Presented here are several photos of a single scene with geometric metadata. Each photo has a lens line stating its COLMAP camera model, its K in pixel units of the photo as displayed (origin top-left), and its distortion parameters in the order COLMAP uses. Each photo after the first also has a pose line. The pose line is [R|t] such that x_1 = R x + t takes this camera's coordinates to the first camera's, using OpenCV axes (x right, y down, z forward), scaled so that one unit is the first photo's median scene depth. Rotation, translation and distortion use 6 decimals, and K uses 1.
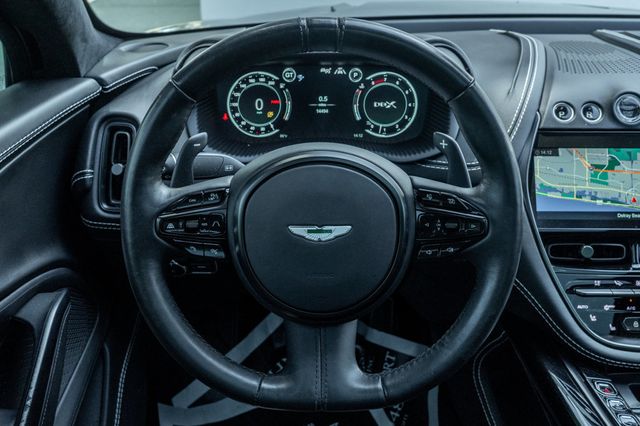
lens RADIAL K [[591.8, 0, 316.8], [0, 591.8, 212.2], [0, 0, 1]] dist [0.015837, 0.008081]
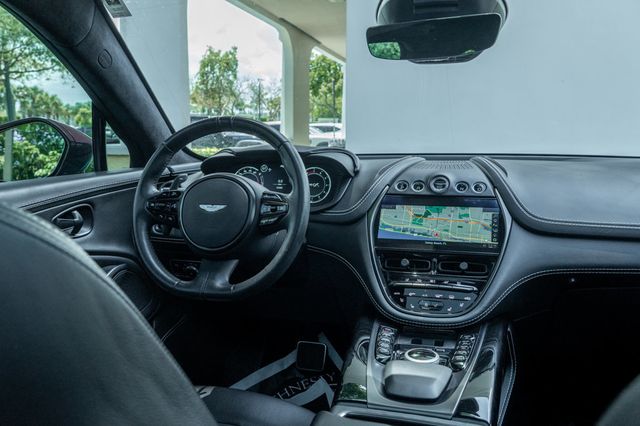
lens RADIAL K [[537.3, 0, 320.0], [0, 537.3, 213.0], [0, 0, 1]] dist [0.006142, -0.001035]
pose [[0.959161, 0.027652, -0.281507, 0.636611], [-0.113222, 0.949538, -0.292503, 0.395378], [0.259214, 0.312430, 0.913891, -0.471279]]
